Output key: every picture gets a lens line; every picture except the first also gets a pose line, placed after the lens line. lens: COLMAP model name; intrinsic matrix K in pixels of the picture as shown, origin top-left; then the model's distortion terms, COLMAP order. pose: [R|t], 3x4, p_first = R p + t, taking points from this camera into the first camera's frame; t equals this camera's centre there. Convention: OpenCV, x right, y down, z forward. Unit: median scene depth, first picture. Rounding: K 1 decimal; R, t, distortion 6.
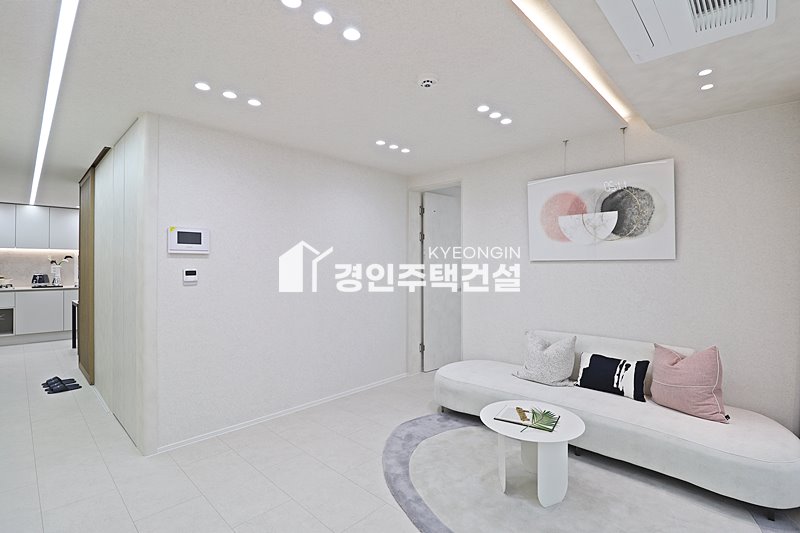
lens RADIAL K [[369.9, 0, 388.6], [0, 369.9, 262.3], [0, 0, 1]] dist [-0.016237, -0.003880]
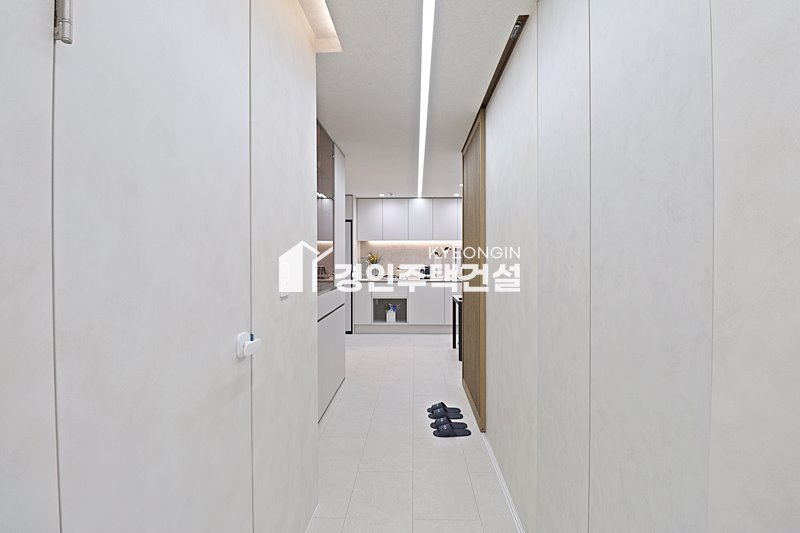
lens RADIAL K [[369.9, 0, 402.8], [0, 369.9, 260.4], [0, 0, 1]] dist [-0.016237, -0.003880]
pose [[0.675206, 0.004041, -0.737619, -0.245623], [0.009968, 0.999844, 0.014602, 0.002602], [0.737562, -0.017212, 0.675060, 0.257944]]
